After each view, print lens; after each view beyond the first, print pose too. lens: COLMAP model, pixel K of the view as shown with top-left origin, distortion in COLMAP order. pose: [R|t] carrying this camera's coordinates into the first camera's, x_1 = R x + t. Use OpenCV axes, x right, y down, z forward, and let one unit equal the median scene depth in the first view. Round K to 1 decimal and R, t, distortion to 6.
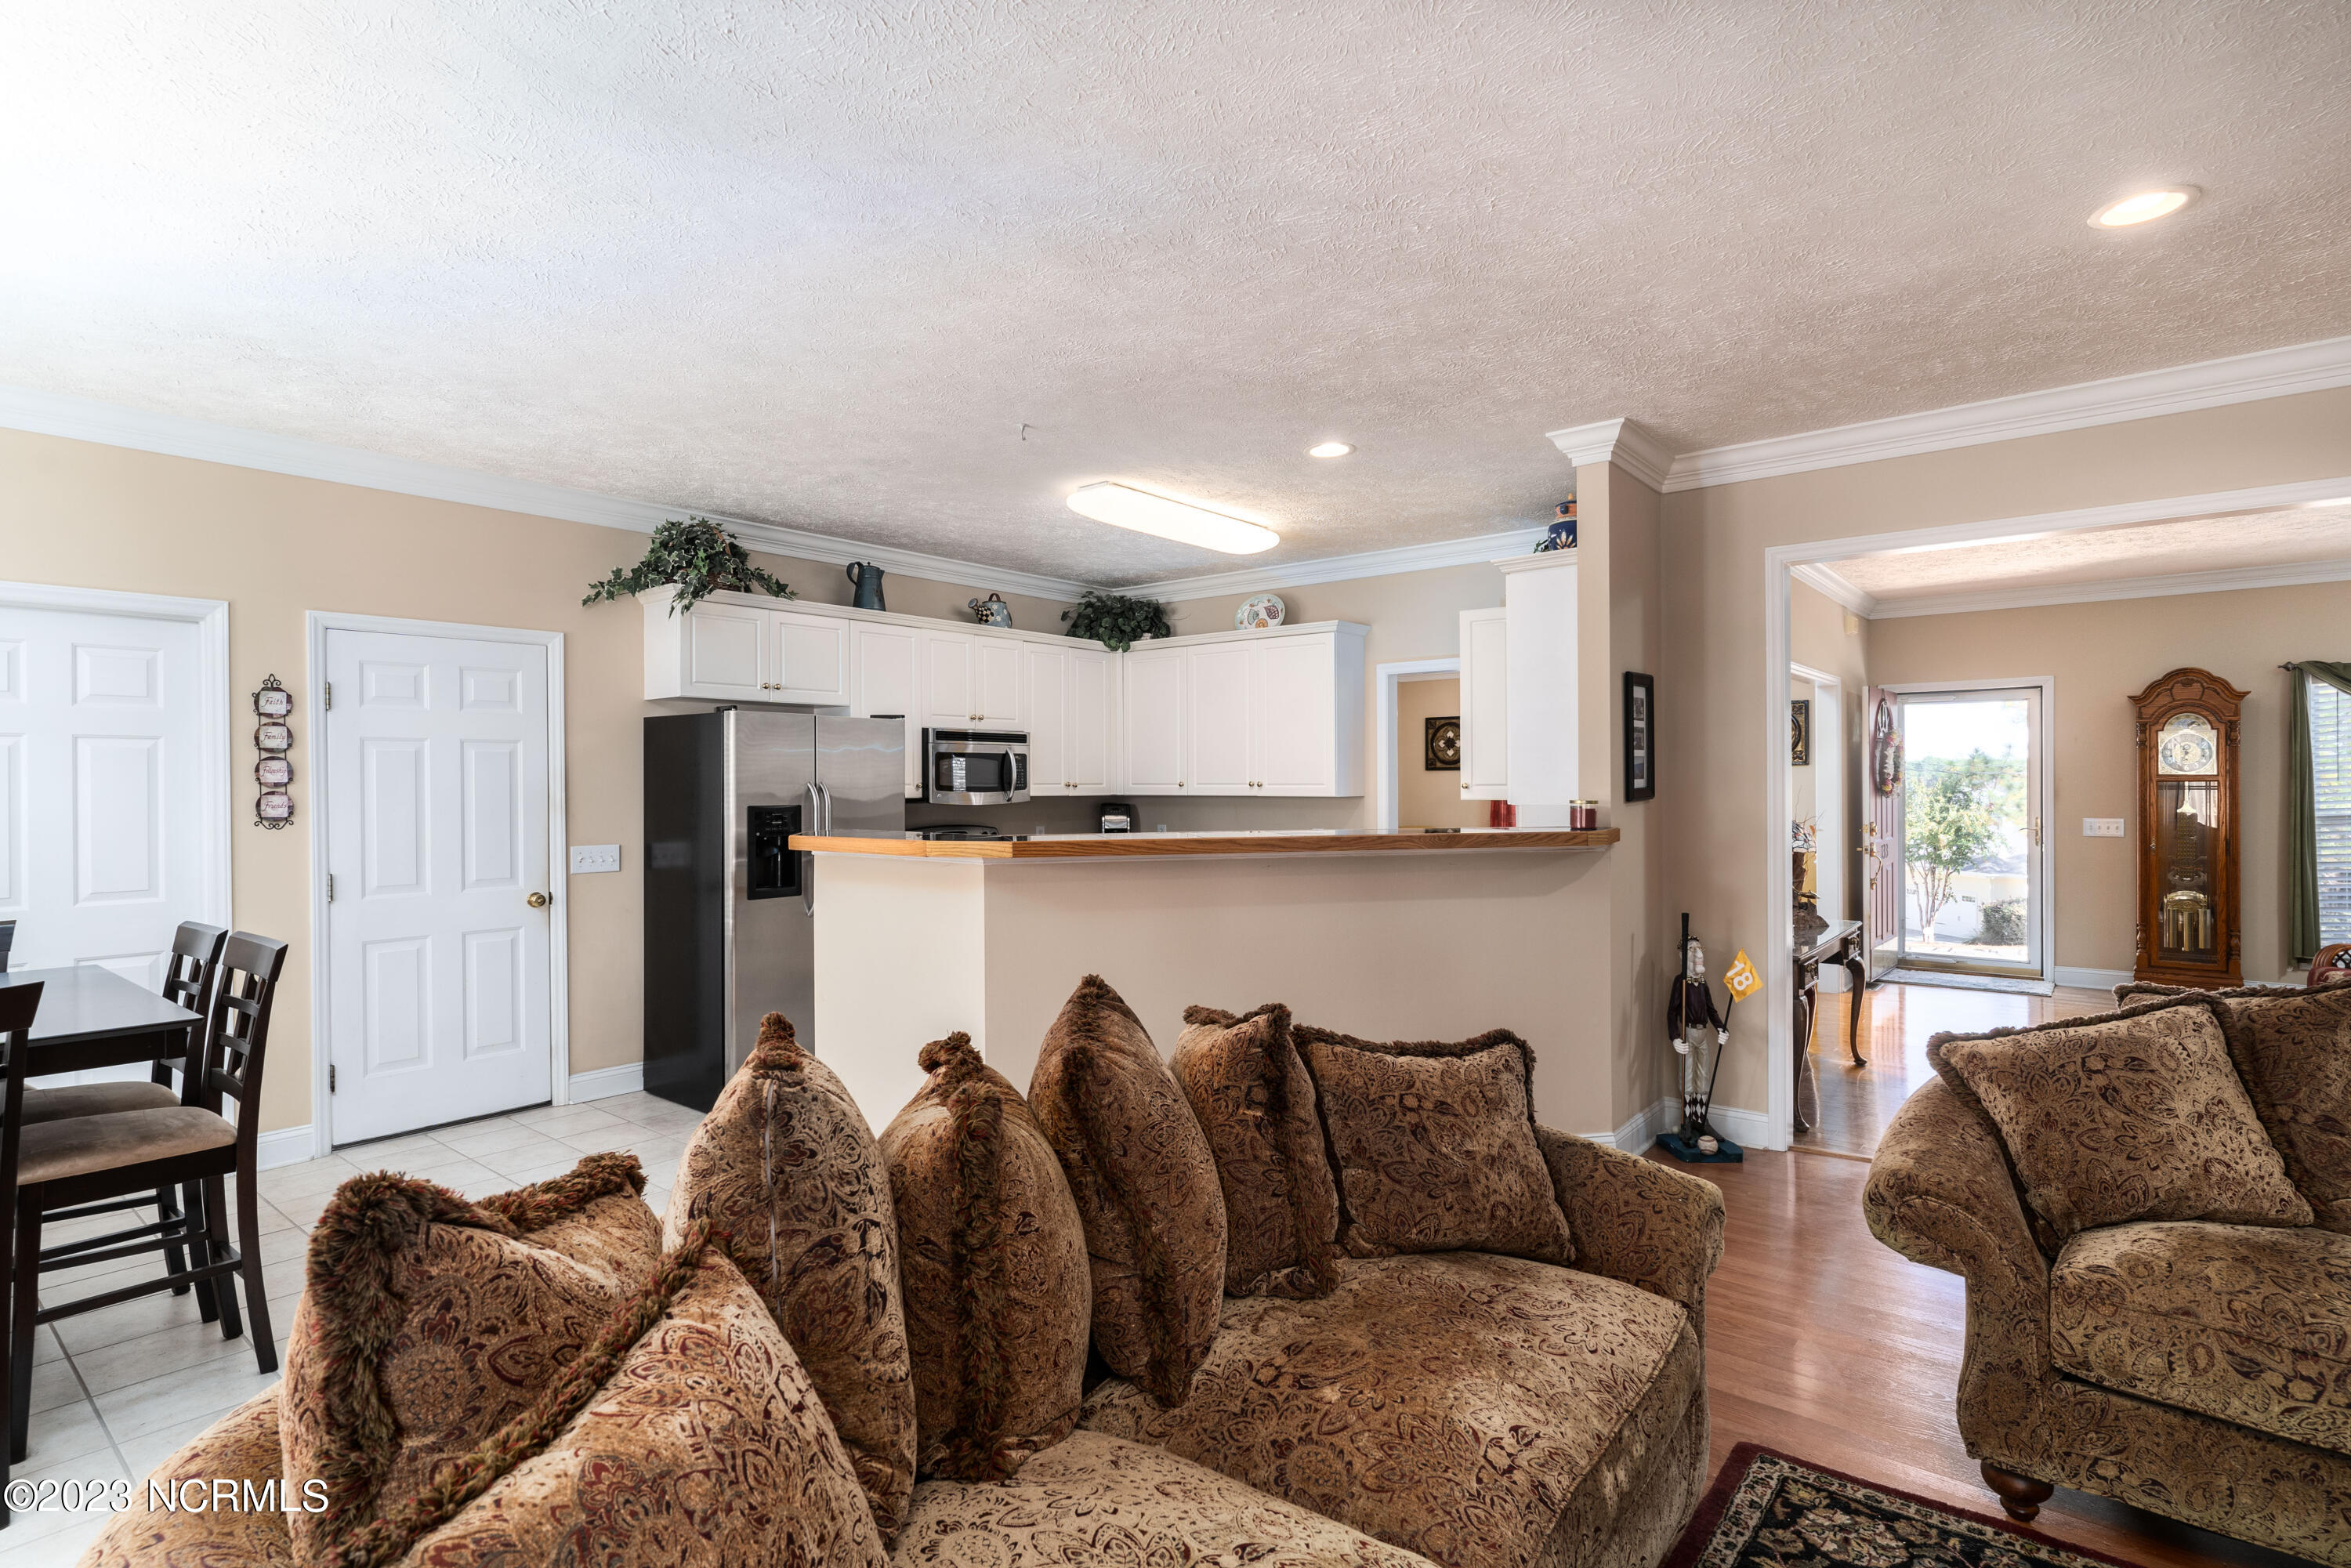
lens RADIAL K [[1155.1, 0, 1174.7], [0, 1155.1, 788.1], [0, 0, 1]] dist [-0.001316, 0.001059]
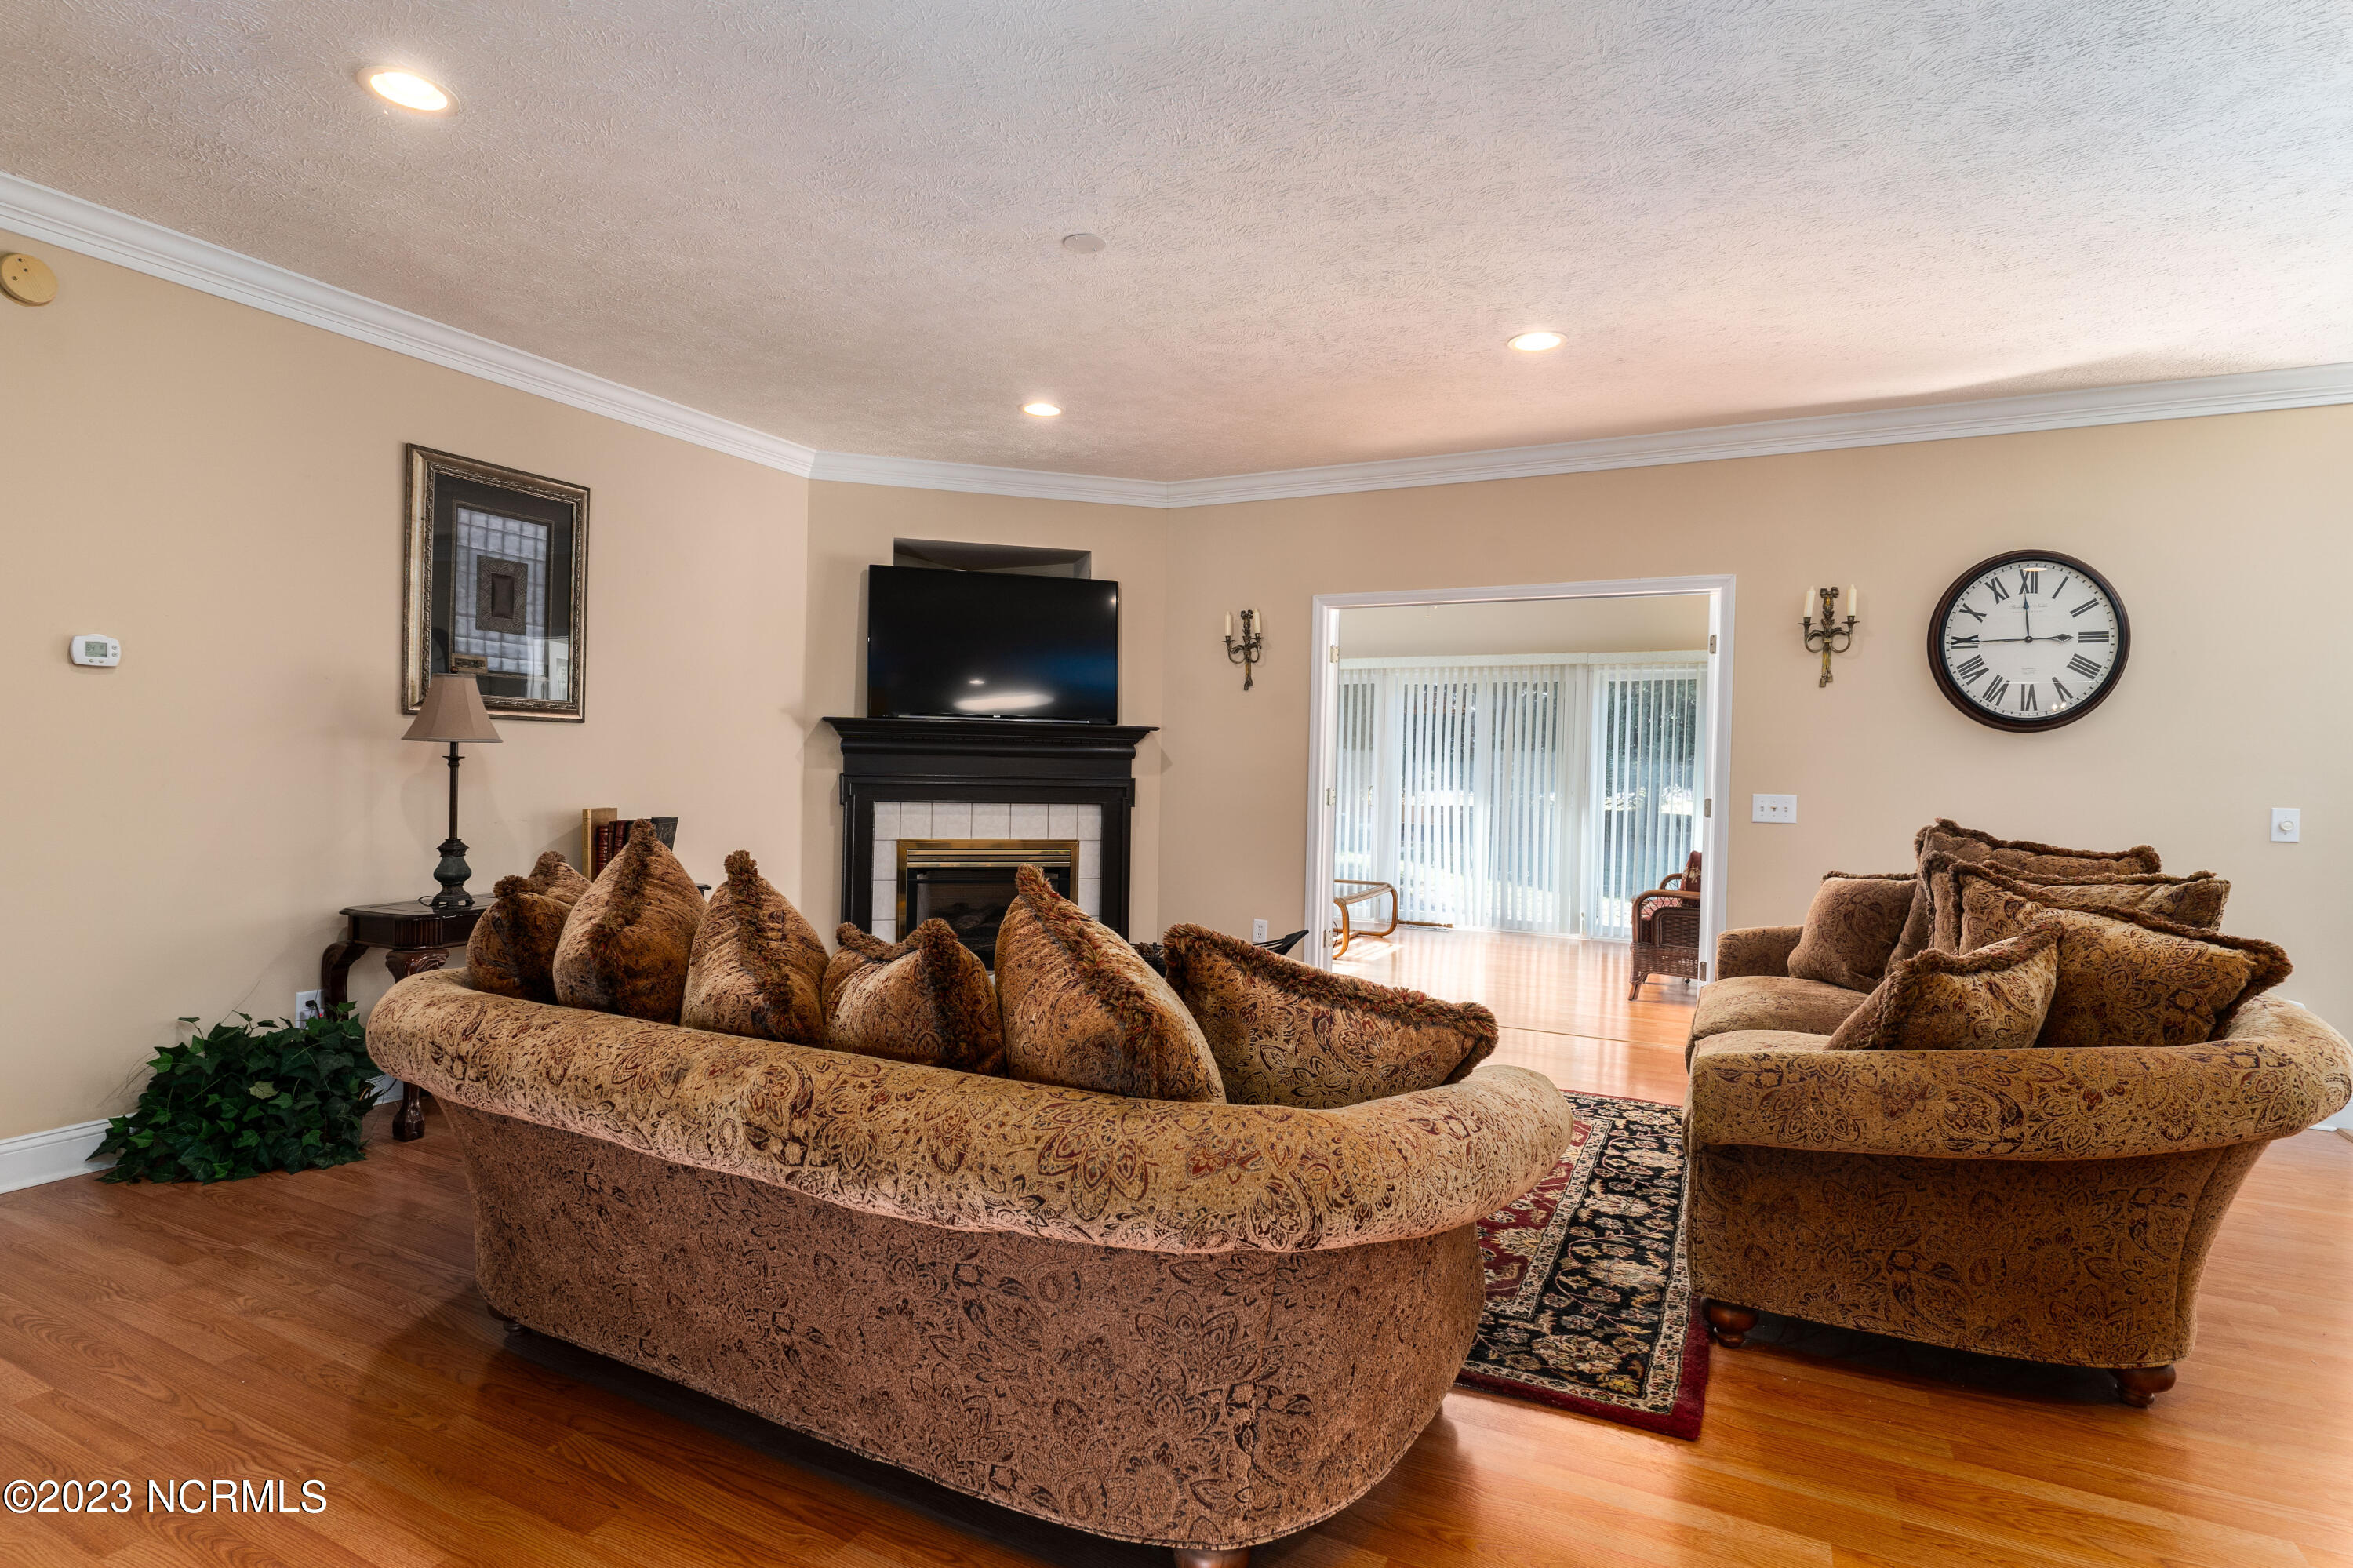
lens RADIAL K [[1156.1, 0, 1160.5], [0, 1156.1, 789.3], [0, 0, 1]] dist [-0.001316, 0.001059]
pose [[-0.978140, -0.009437, -0.207732, 0.644400], [-0.015340, 0.999522, 0.026827, 0.039476], [0.207380, 0.029427, -0.977818, 1.056317]]
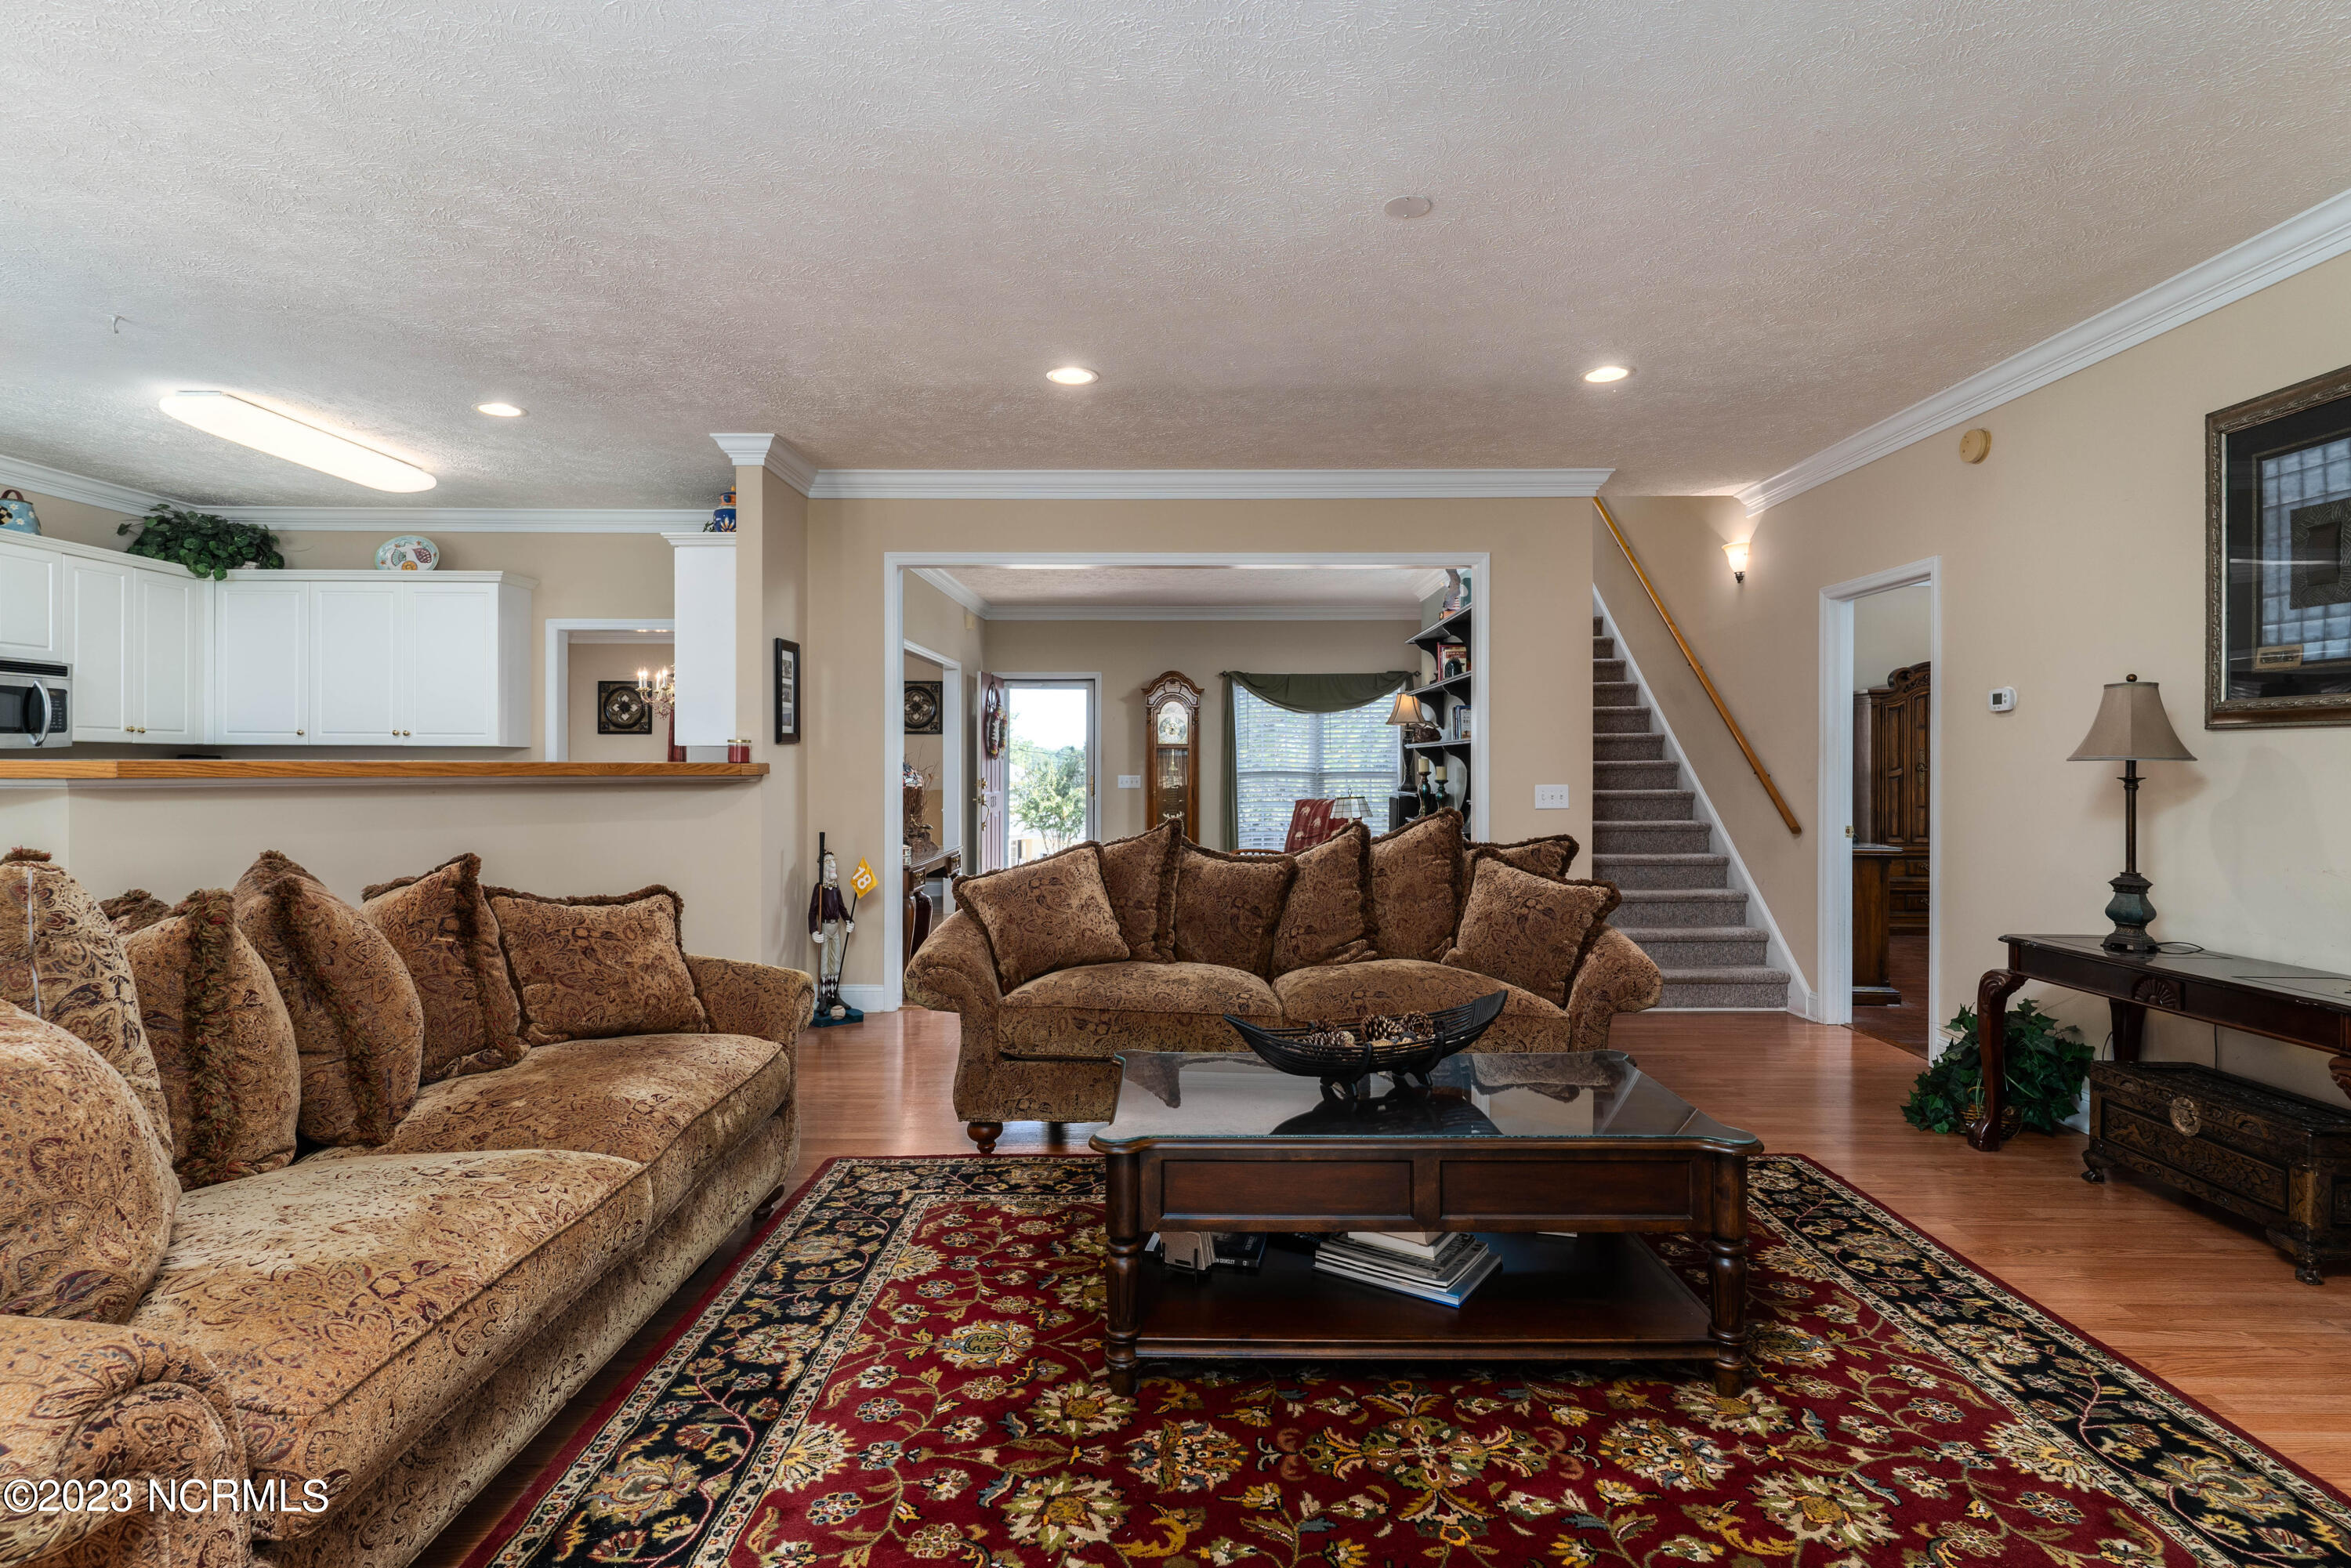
lens RADIAL K [[1155.1, 0, 1197.7], [0, 1155.1, 765.4], [0, 0, 1]] dist [-0.001316, 0.001059]
pose [[0.769759, 0.007220, 0.638294, -0.054239], [-0.003532, 0.999969, -0.007052, 0.046582], [-0.638325, 0.003173, 0.769760, -0.259808]]
